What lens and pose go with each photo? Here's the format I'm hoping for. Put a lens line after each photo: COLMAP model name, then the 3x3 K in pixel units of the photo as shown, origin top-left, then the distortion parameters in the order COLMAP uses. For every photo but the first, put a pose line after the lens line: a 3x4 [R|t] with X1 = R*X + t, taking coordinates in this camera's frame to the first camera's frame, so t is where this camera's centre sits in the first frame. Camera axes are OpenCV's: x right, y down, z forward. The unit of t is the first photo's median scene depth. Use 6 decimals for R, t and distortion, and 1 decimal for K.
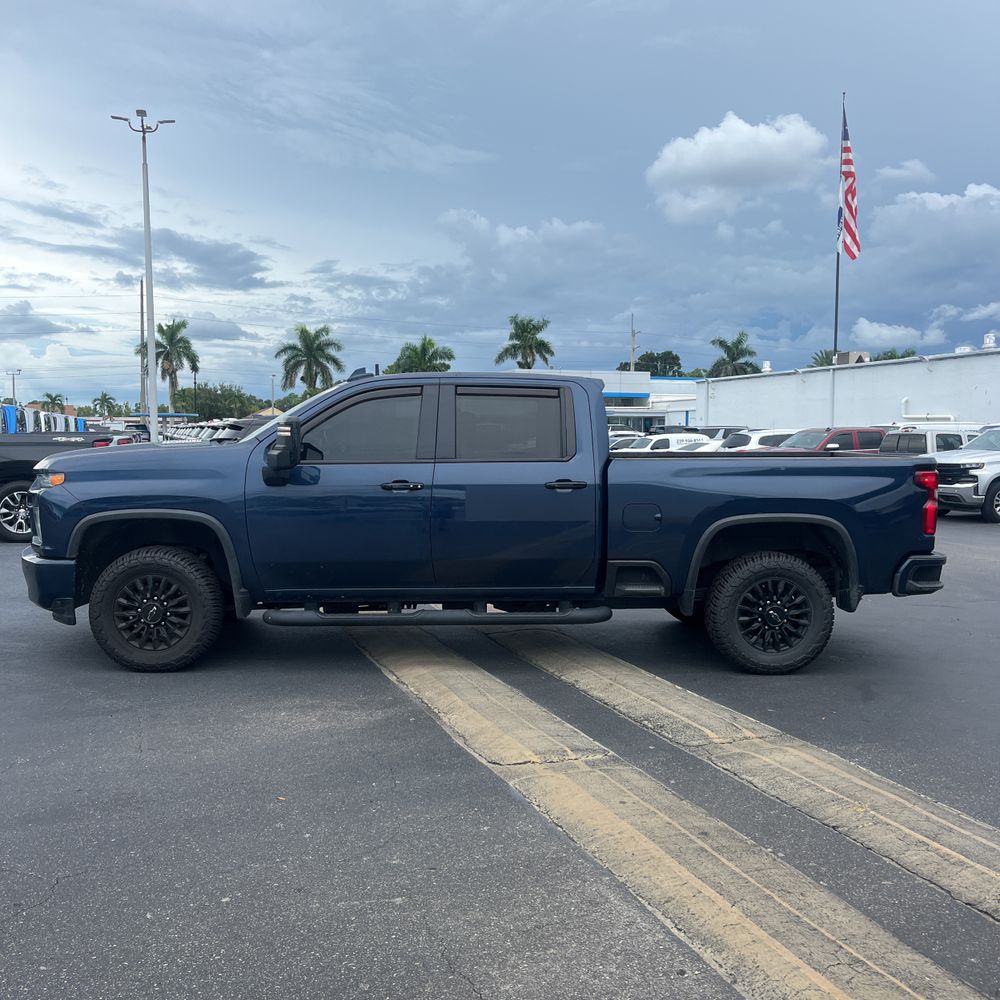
lens RADIAL K [[1017.3, 0, 489.6], [0, 1017.3, 493.4], [0, 0, 1]] dist [0.020039, 0.000000]
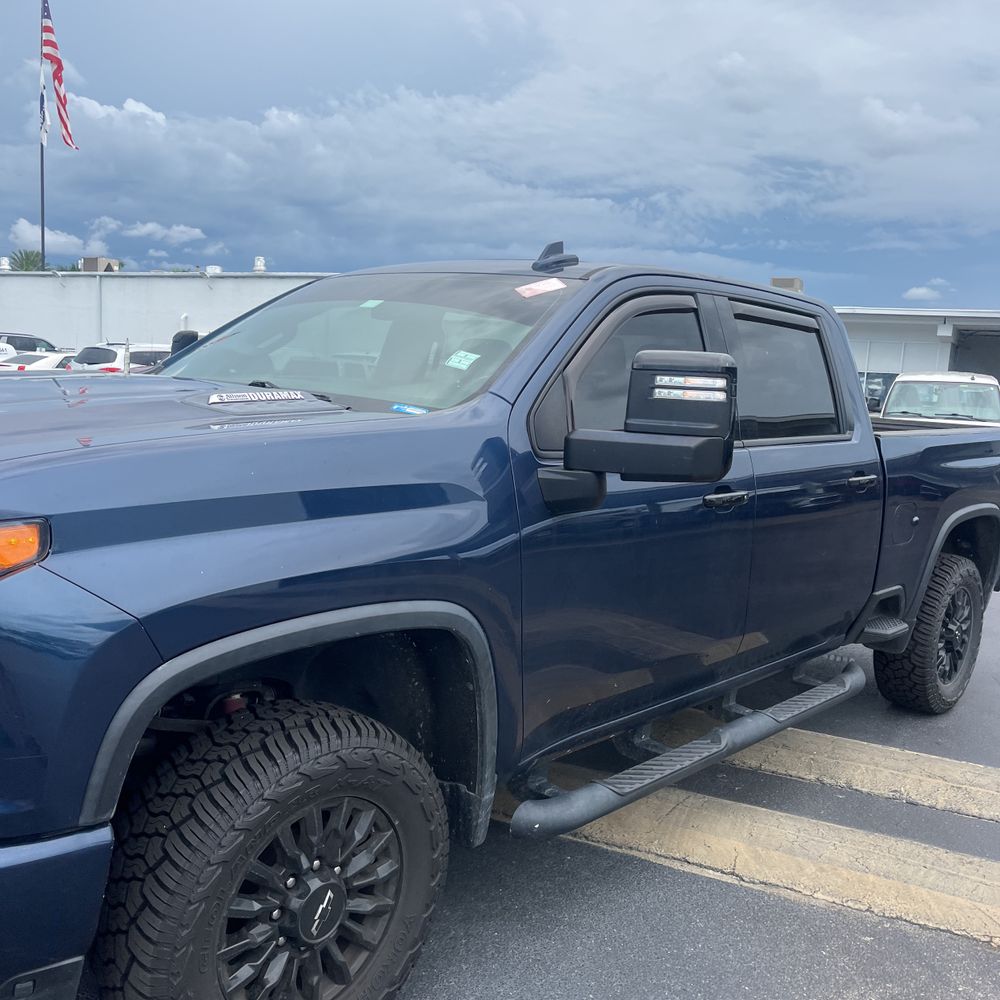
lens RADIAL K [[1017.3, 0, 497.6], [0, 1017.3, 501.0], [0, 0, 1]] dist [0.020039, 0.000000]
pose [[0.712482, -0.056159, 0.699439, -0.502215], [-0.009268, 0.995952, 0.089408, -0.047908], [-0.701629, -0.070184, 0.709078, 0.703461]]
